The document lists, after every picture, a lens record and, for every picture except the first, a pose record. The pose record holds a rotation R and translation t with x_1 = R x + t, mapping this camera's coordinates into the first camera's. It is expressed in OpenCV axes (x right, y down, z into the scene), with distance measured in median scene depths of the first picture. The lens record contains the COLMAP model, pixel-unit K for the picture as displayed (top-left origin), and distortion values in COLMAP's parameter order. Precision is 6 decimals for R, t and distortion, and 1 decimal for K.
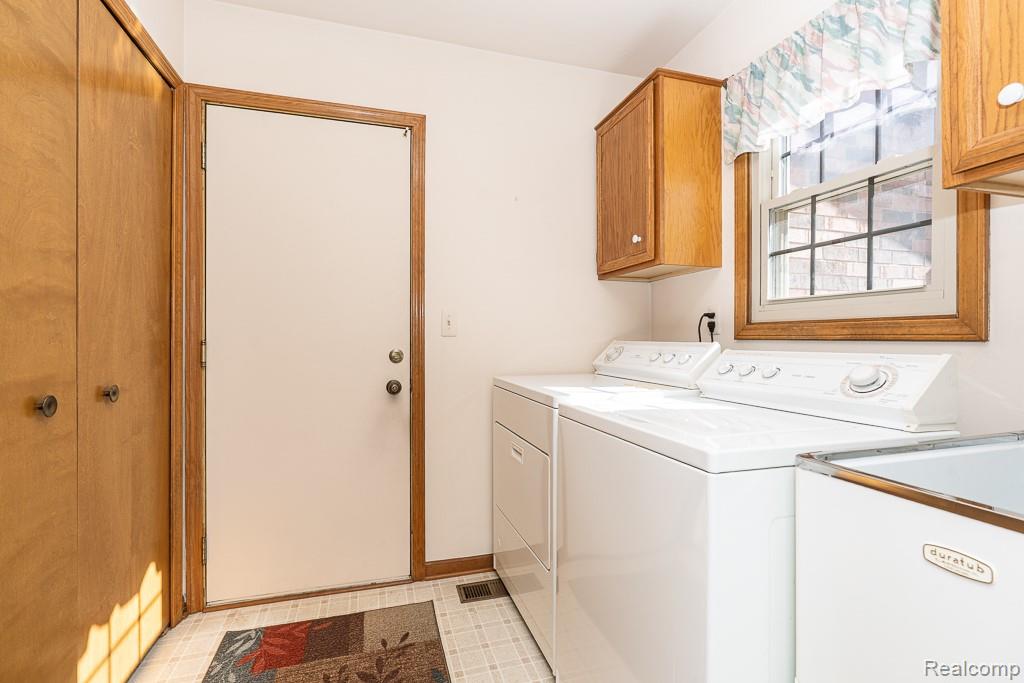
lens RADIAL K [[456.7, 0, 516.0], [0, 456.7, 350.5], [0, 0, 1]] dist [0.000090, -0.000022]
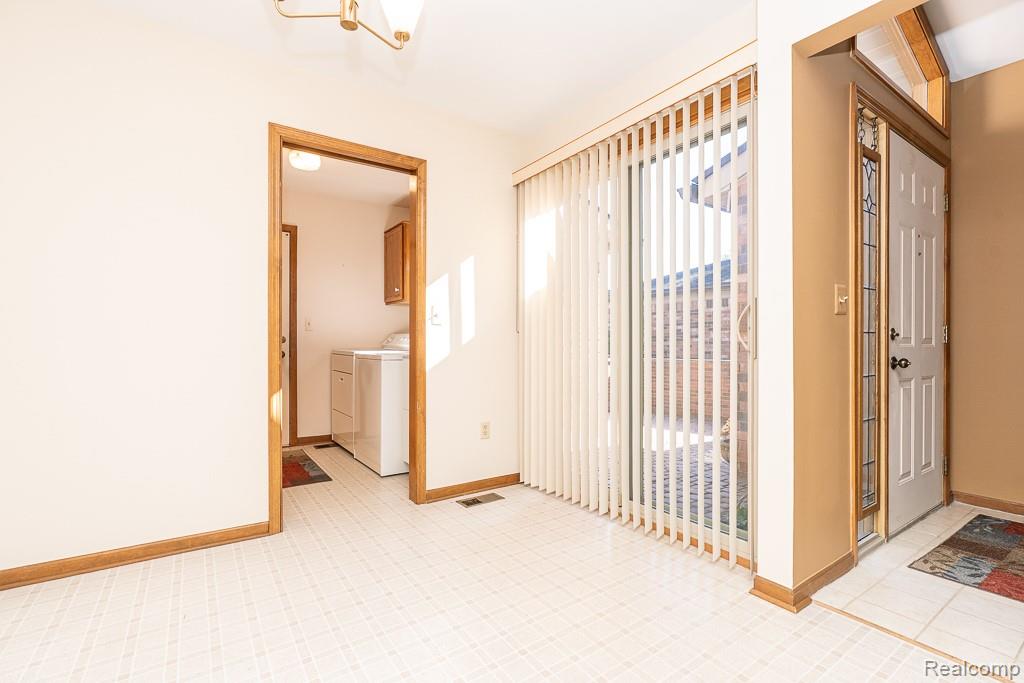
lens RADIAL K [[472.6, 0, 508.3], [0, 472.6, 343.8], [0, 0, 1]] dist [-0.005217, -0.000357]
pose [[0.948831, -0.002142, 0.315778, 0.038951], [-0.000259, 0.999971, 0.007562, 0.014509], [-0.315785, -0.007257, 0.948803, -1.389193]]
